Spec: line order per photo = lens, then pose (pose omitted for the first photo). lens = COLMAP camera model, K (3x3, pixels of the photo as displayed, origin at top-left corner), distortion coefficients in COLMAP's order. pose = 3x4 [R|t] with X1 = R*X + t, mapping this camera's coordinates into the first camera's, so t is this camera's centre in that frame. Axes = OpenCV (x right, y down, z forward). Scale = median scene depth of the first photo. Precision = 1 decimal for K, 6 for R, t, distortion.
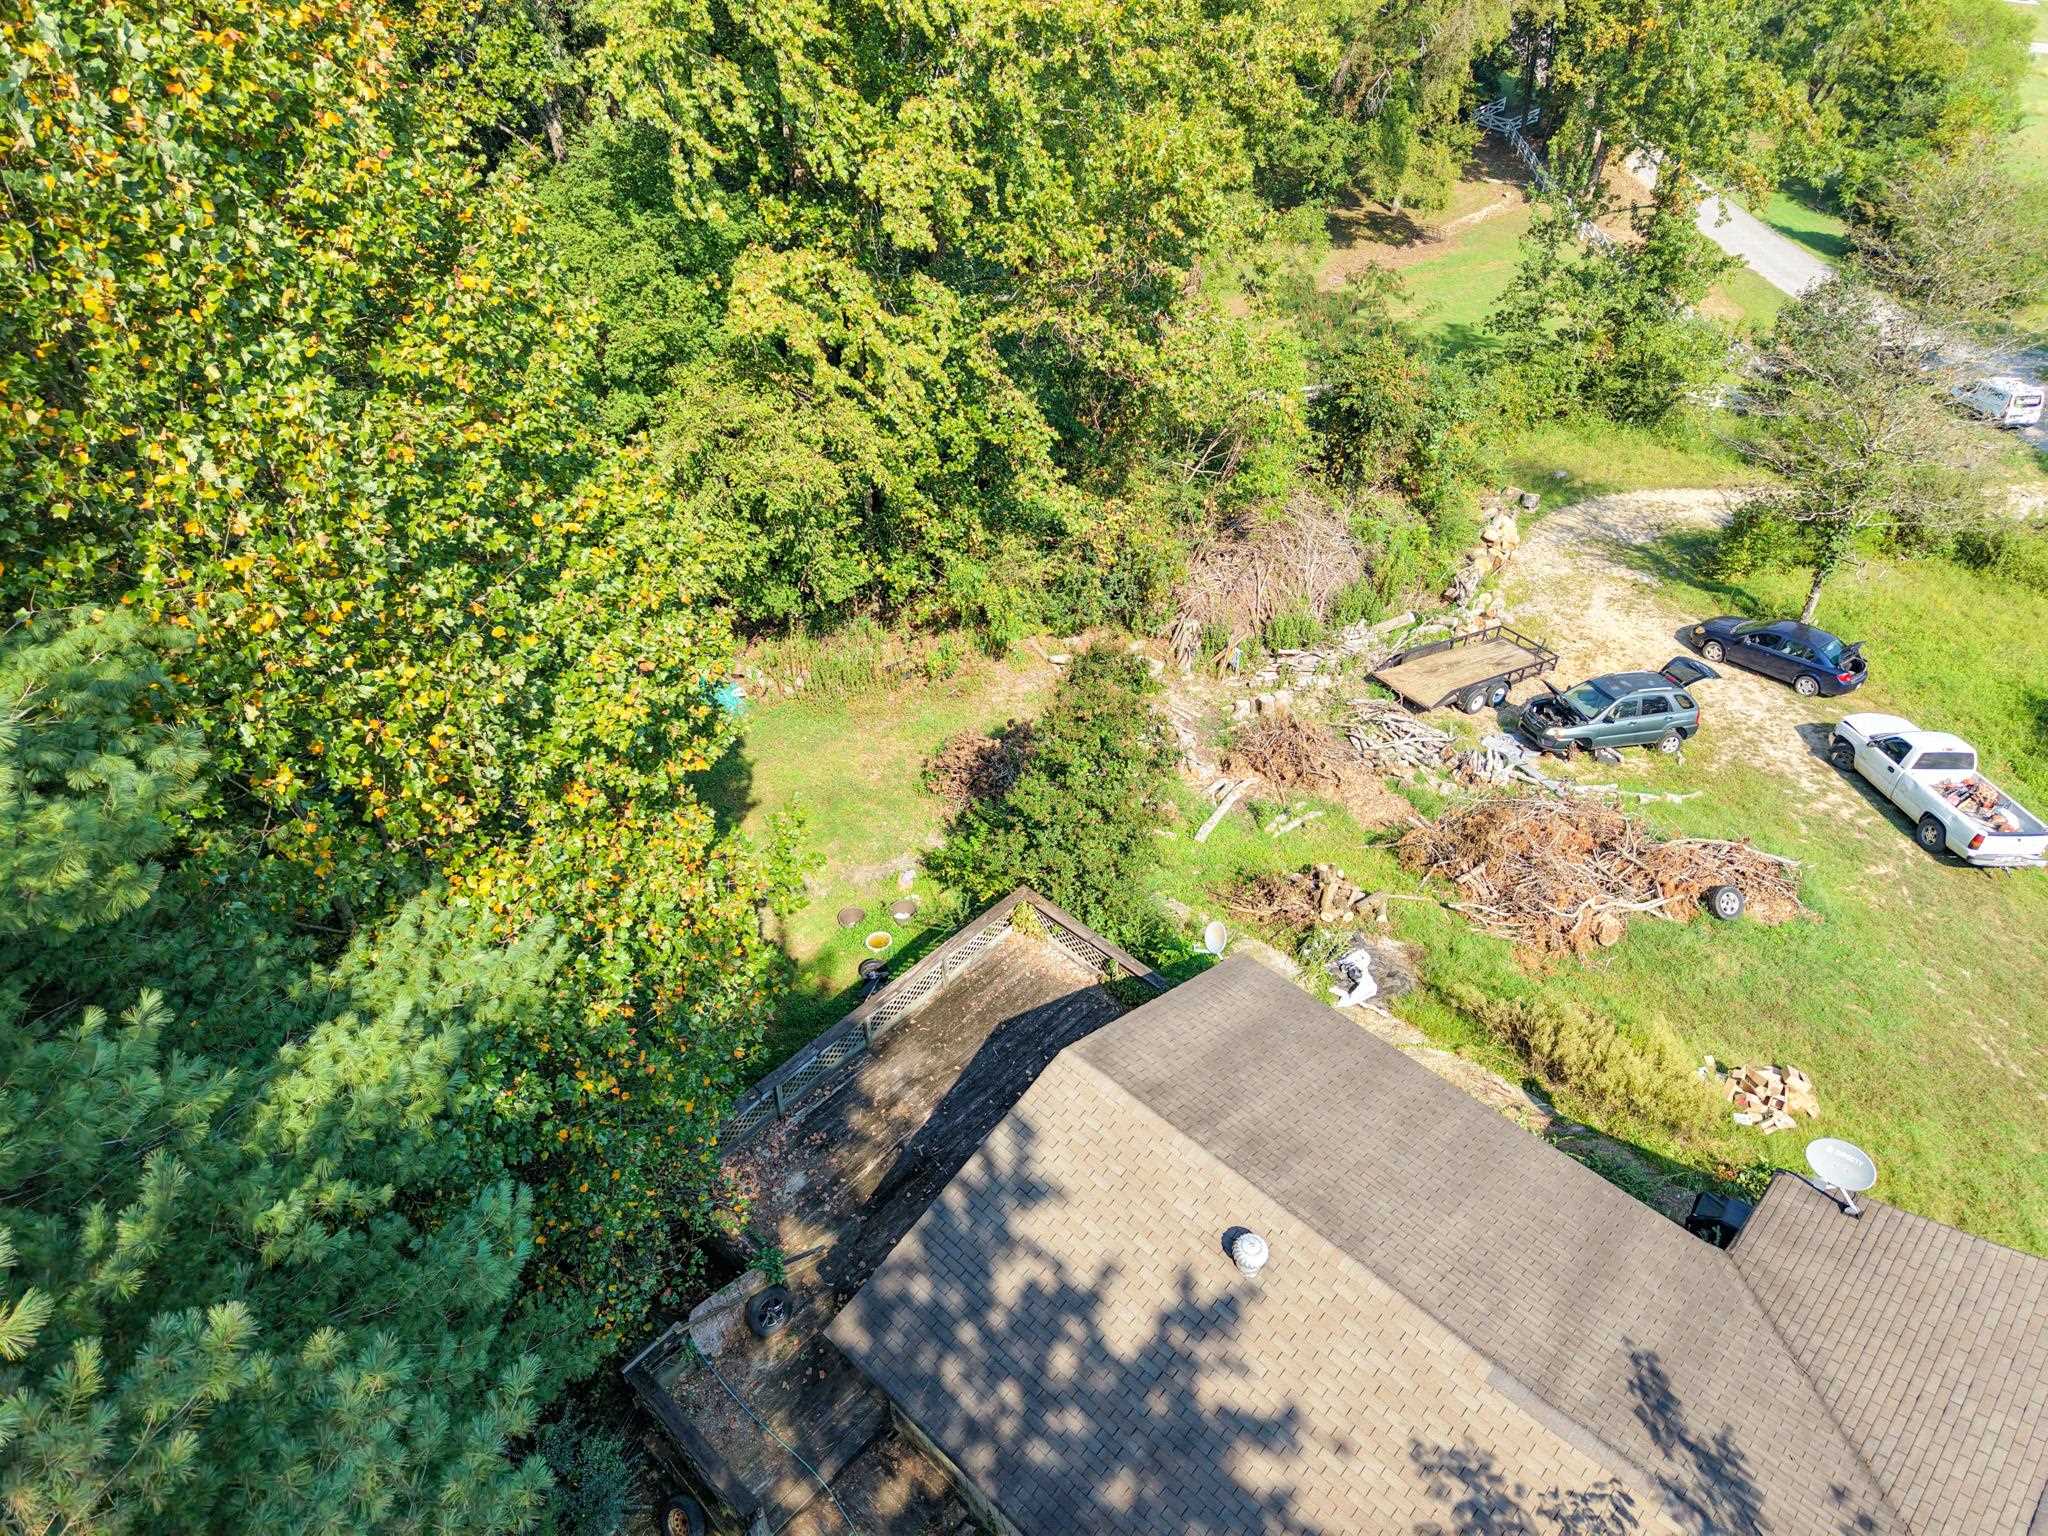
lens RADIAL K [[1367.1, 0, 1021.0], [0, 1367.1, 774.3], [0, 0, 1]] dist [0.023417, -0.023195]
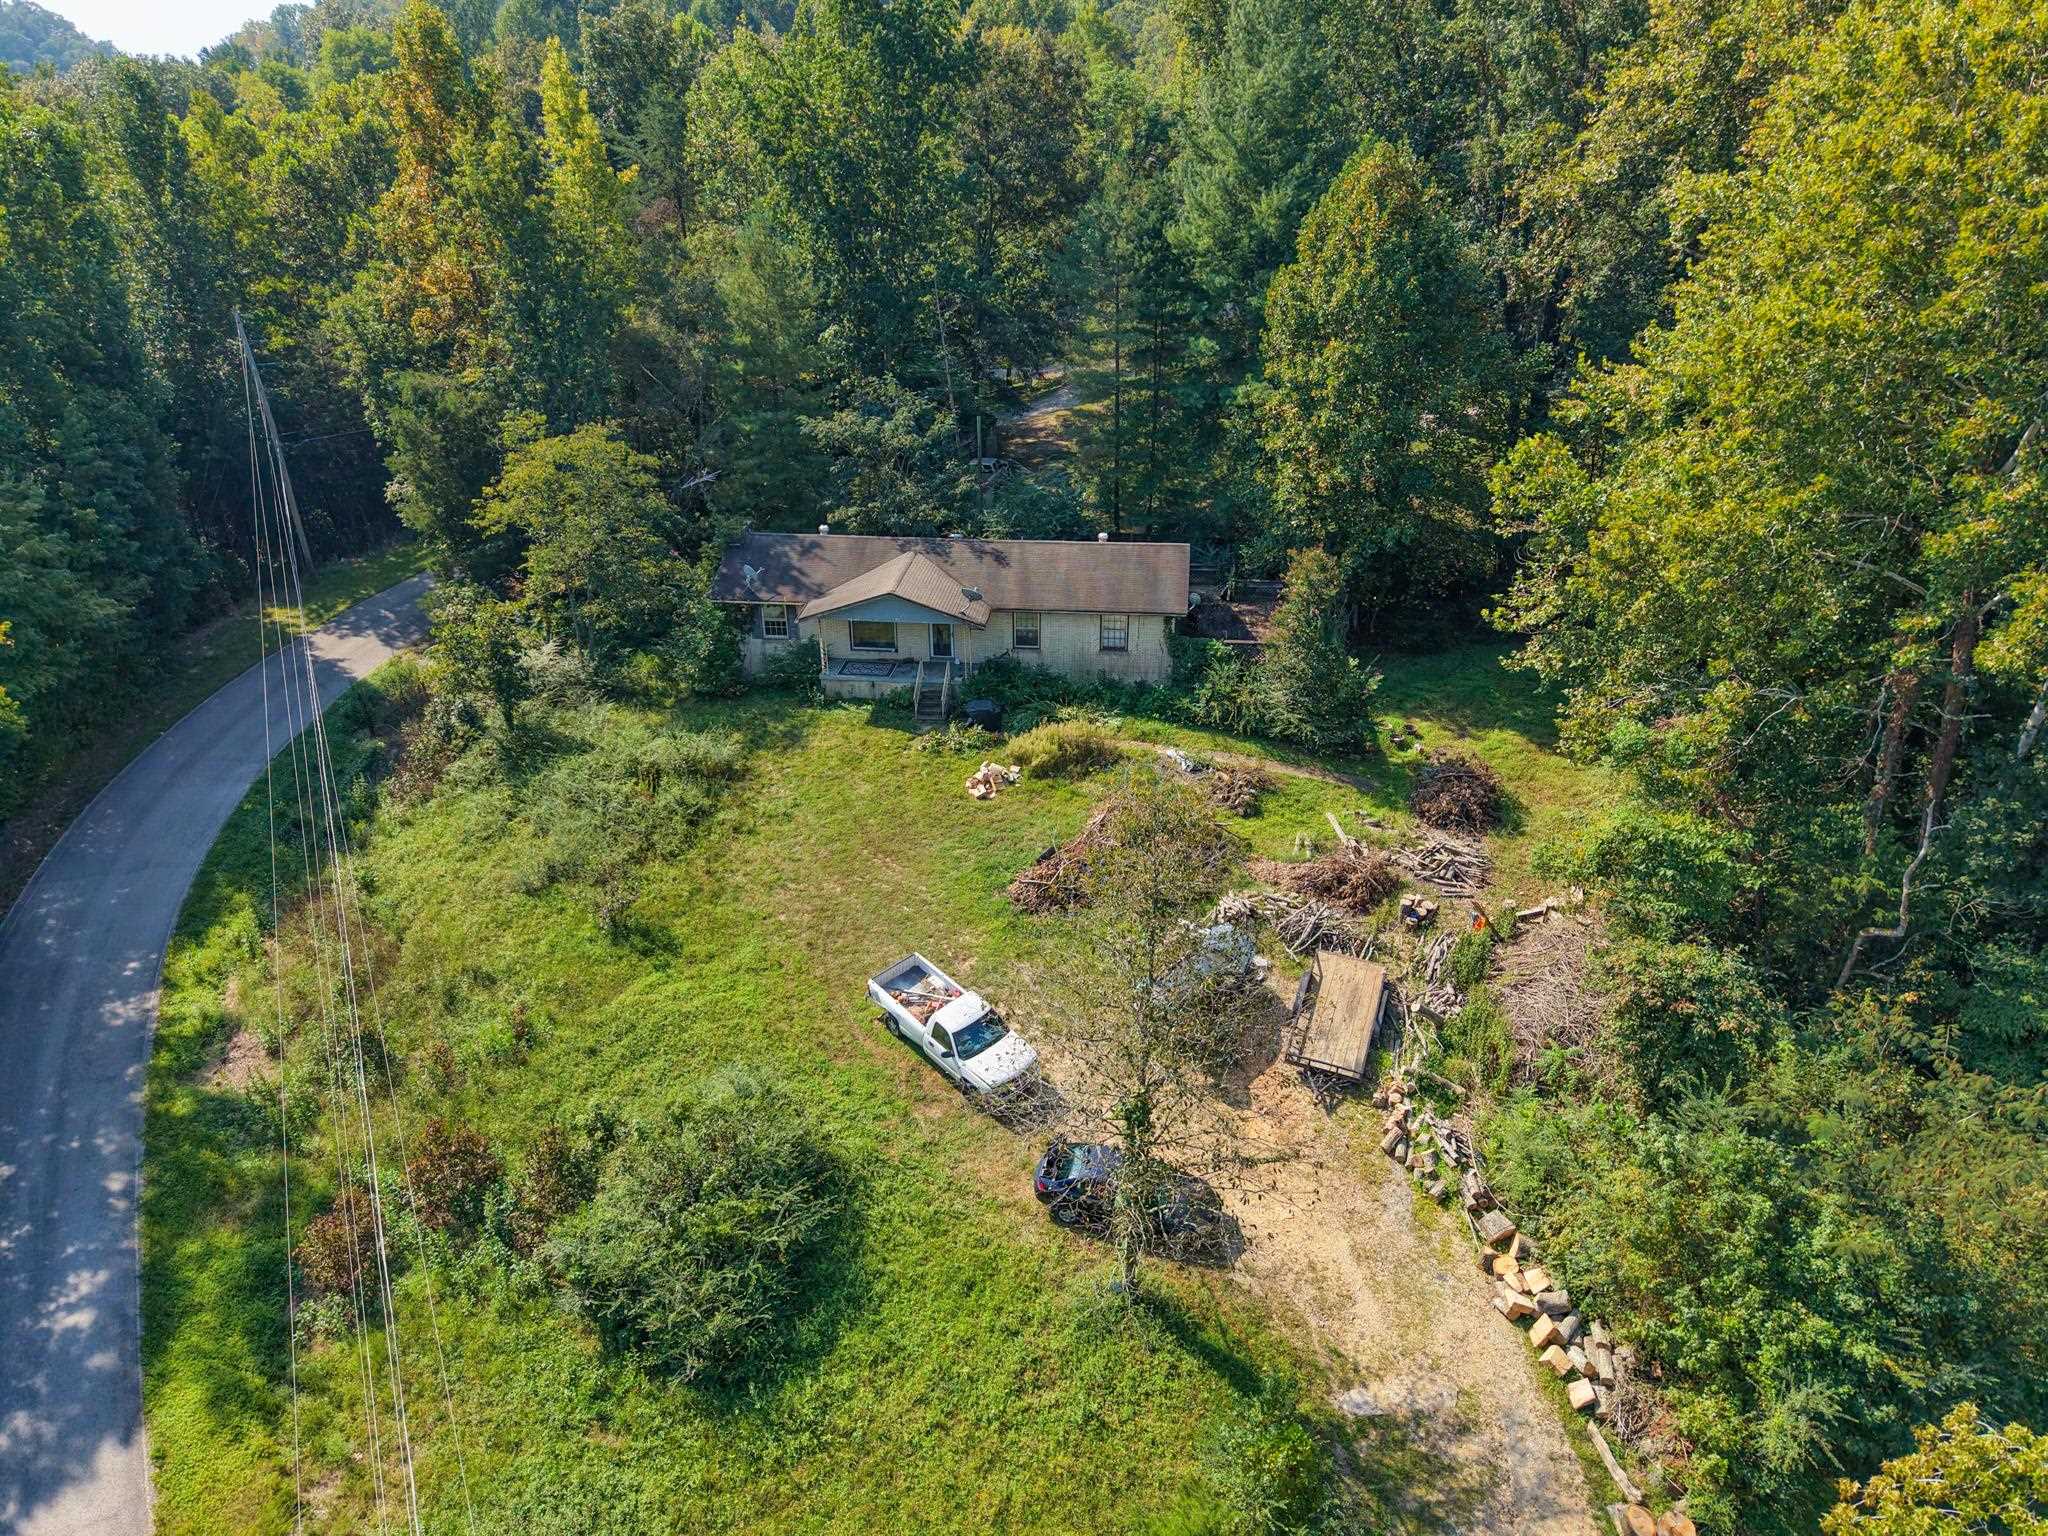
lens RADIAL K [[1367.1, 0, 1023.5], [0, 1367.1, 781.4], [0, 0, 1]] dist [0.023417, -0.023195]
pose [[-0.798468, 0.283273, -0.531230, 1.450753], [-0.373491, 0.458983, 0.806126, -1.293757], [0.472179, 0.842075, -0.260684, 1.431933]]
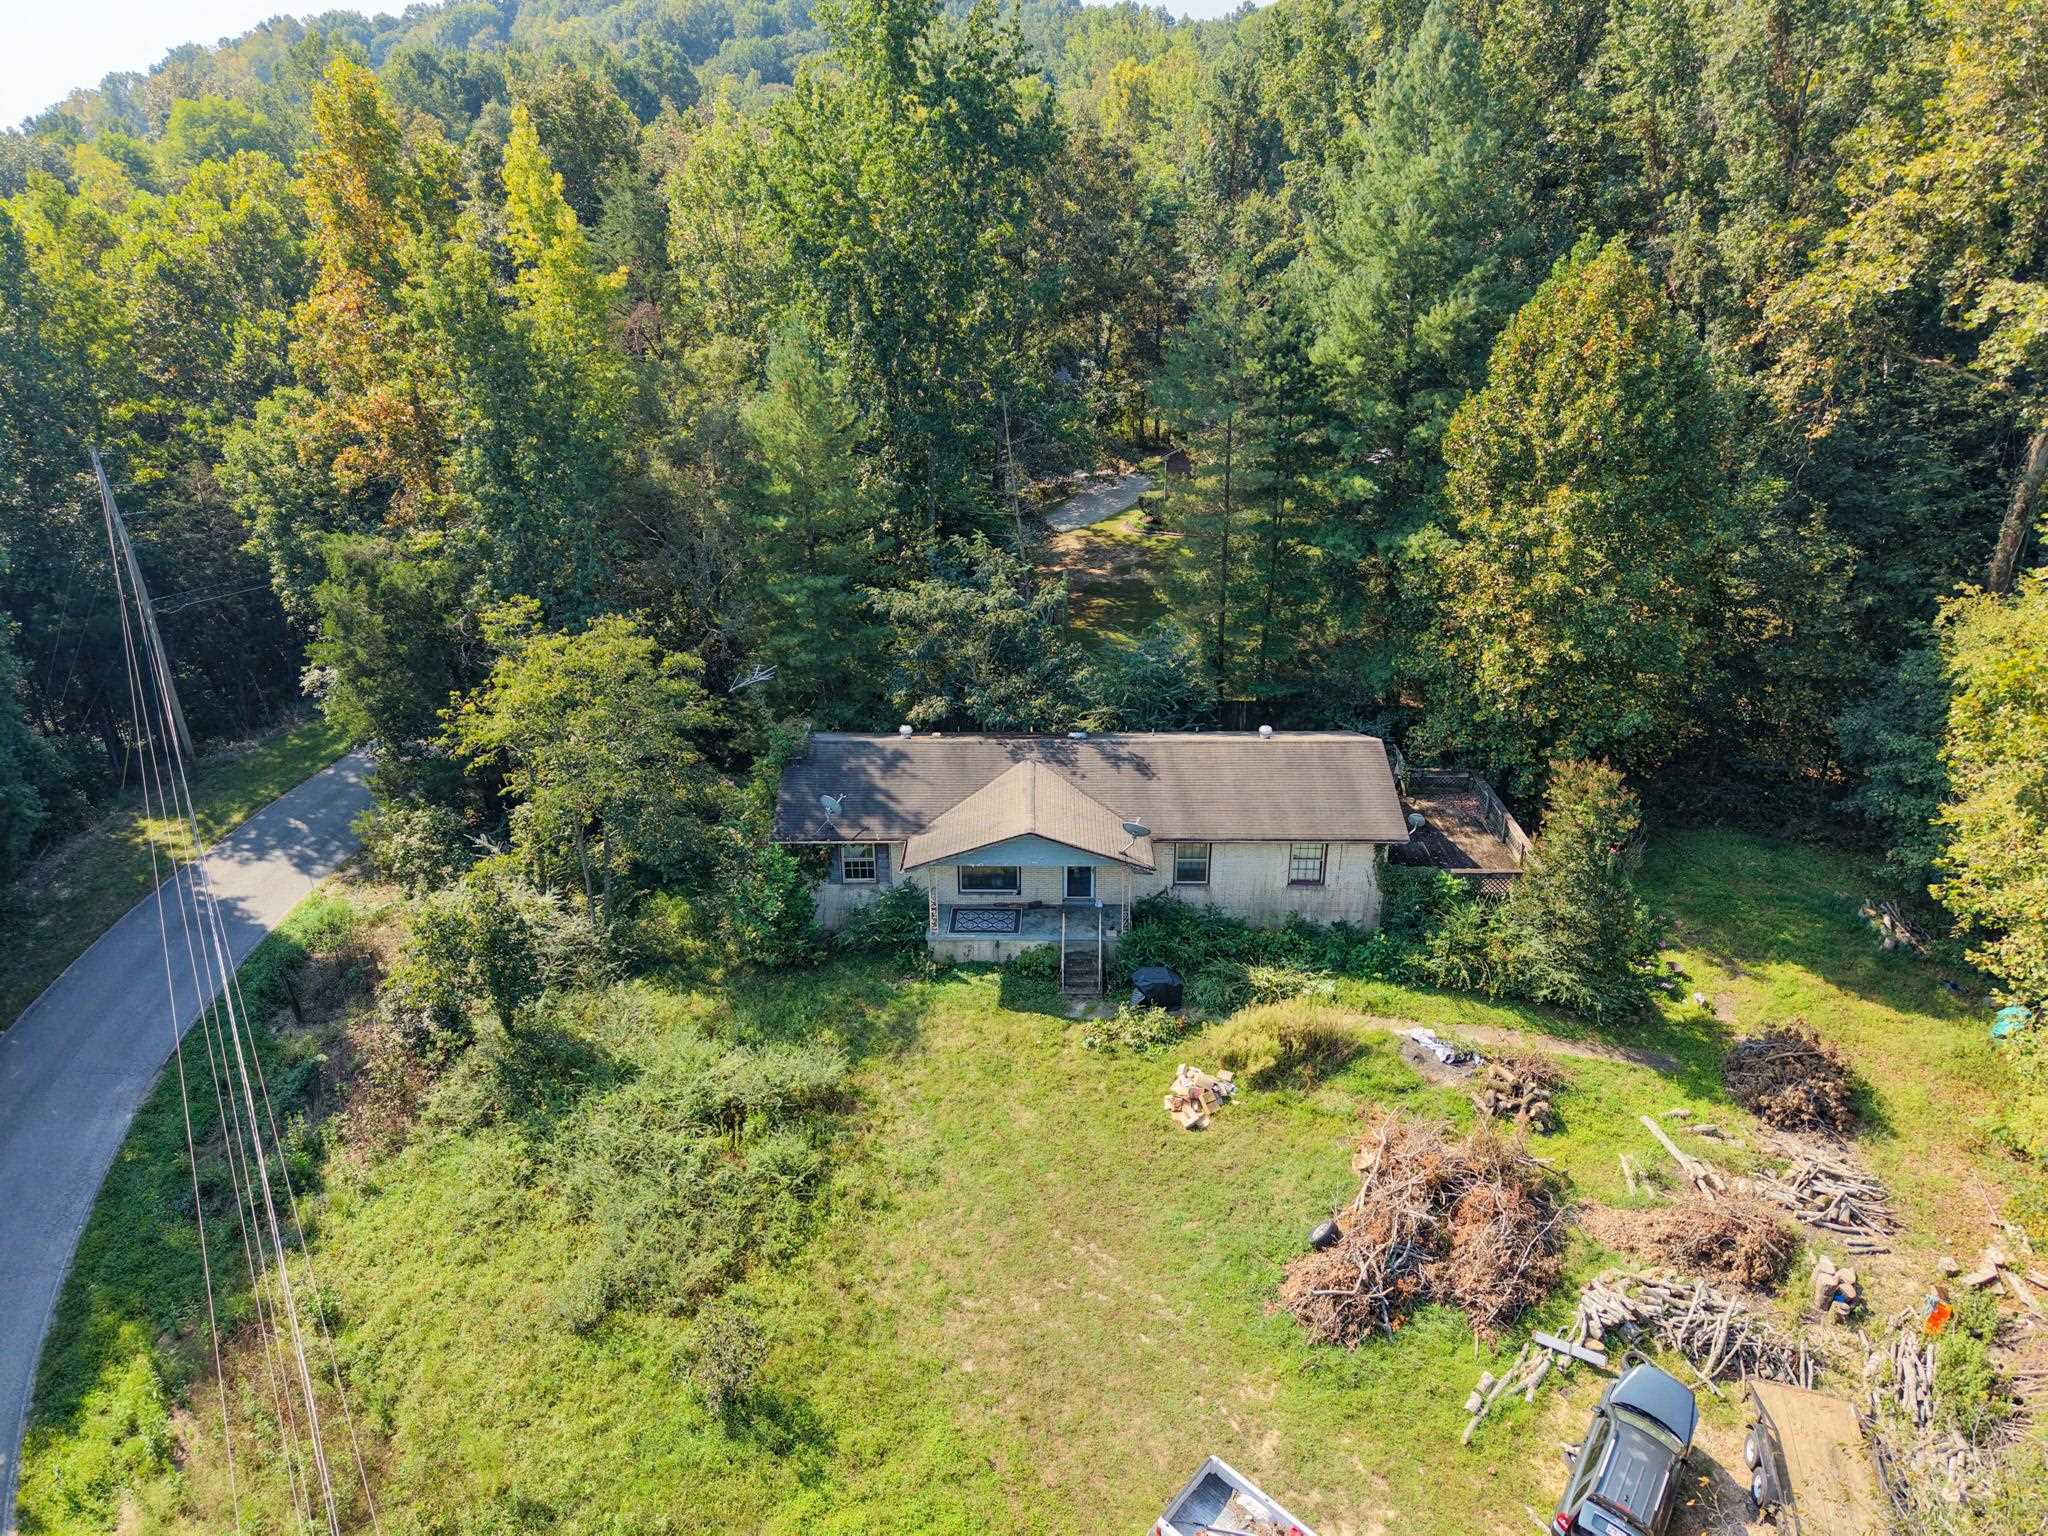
lens RADIAL K [[1367.1, 0, 1022.4], [0, 1367.1, 778.2], [0, 0, 1]] dist [0.023417, -0.023195]
pose [[-0.737350, 0.288308, -0.610895, 1.374642], [-0.422328, 0.509060, 0.749998, -0.899323], [0.527213, 0.811009, -0.253595, 0.925263]]
